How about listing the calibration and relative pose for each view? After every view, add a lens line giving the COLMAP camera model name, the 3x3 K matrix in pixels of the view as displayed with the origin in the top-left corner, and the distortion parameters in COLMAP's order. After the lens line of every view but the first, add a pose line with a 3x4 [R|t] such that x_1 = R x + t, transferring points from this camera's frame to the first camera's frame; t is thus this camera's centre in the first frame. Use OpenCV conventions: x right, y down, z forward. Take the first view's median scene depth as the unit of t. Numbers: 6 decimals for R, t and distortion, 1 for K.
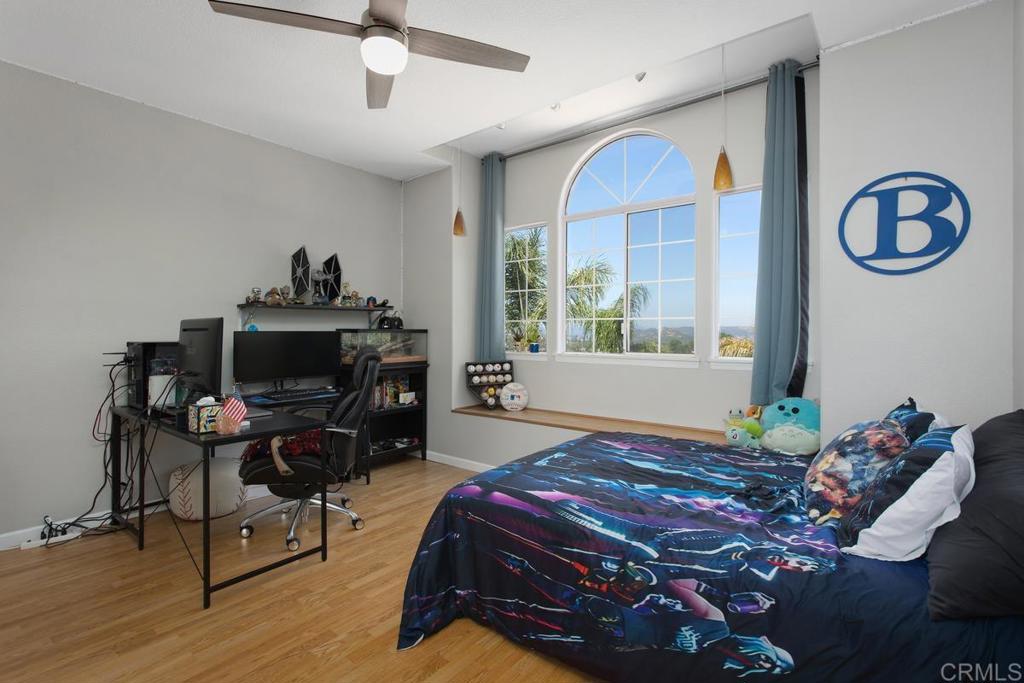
lens RADIAL K [[478.2, 0, 501.9], [0, 478.2, 342.3], [0, 0, 1]] dist [-0.002693, 0.001043]
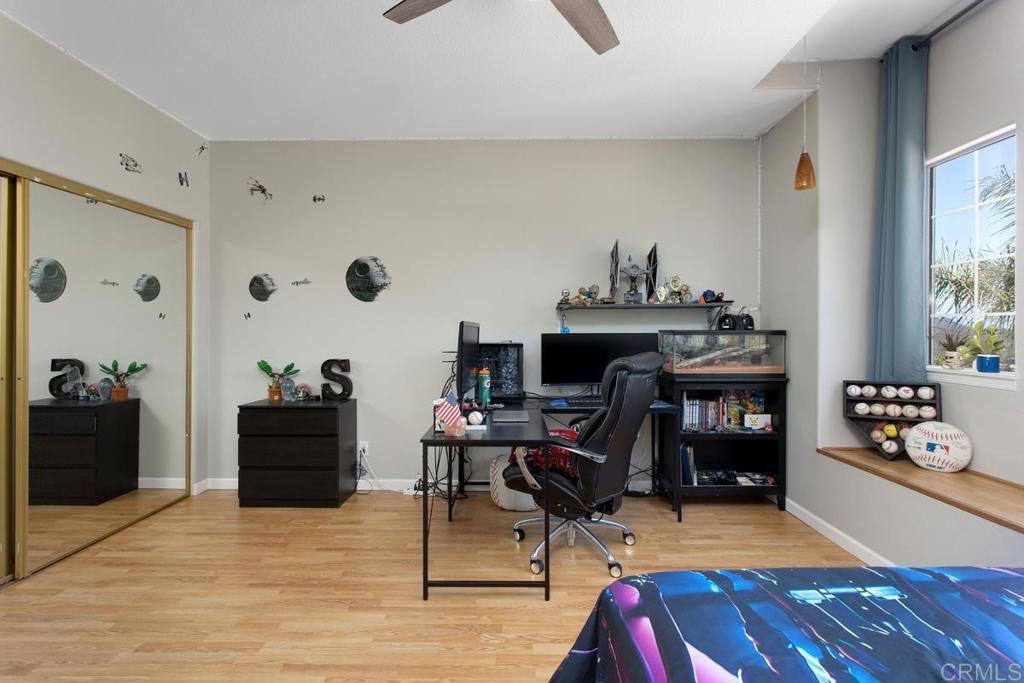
lens RADIAL K [[478.2, 0, 513.0], [0, 478.2, 337.8], [0, 0, 1]] dist [-0.002693, 0.001043]
pose [[0.627806, 0.008454, -0.778324, 0.150496], [-0.014622, 0.999893, -0.000933, -0.009029], [0.778233, 0.011967, 0.627862, 0.234794]]
